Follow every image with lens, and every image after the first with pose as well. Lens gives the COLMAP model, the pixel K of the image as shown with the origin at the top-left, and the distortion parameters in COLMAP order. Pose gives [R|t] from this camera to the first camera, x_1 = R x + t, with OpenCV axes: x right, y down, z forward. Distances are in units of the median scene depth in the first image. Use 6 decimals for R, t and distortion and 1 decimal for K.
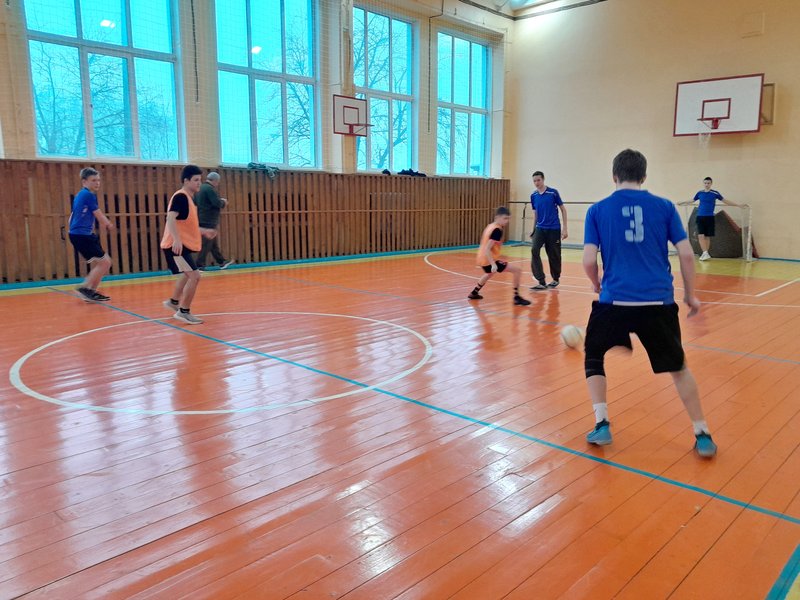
lens RADIAL K [[656.8, 0, 465.0], [0, 656.8, 301.2], [0, 0, 1]] dist [0.009639, -0.035219]
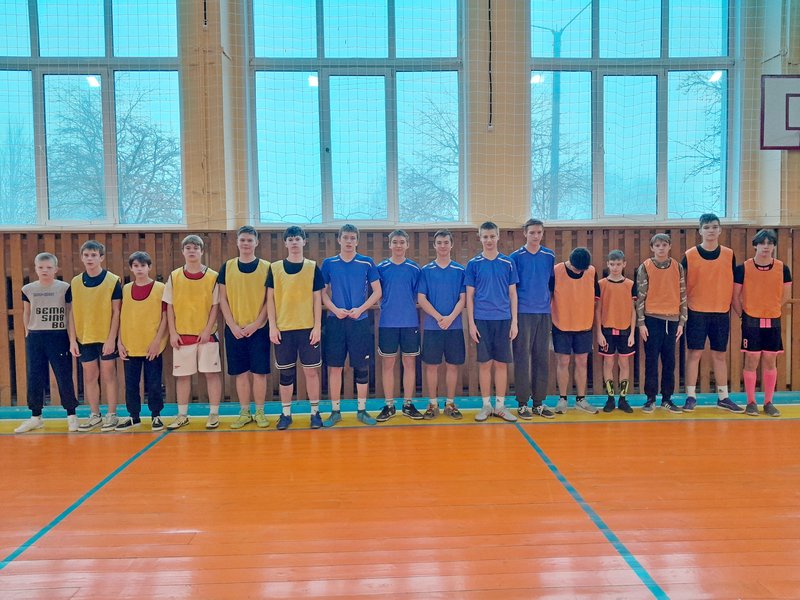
lens RADIAL K [[1013.8, 0, 400.1], [0, 1013.8, 331.5], [0, 0, 1]] dist [0.023169, 0.032830]
pose [[0.682588, 0.025278, -0.730366, 0.386353], [-0.097070, 0.993682, -0.056328, -0.067840], [0.724328, 0.109346, 0.680729, 0.454150]]
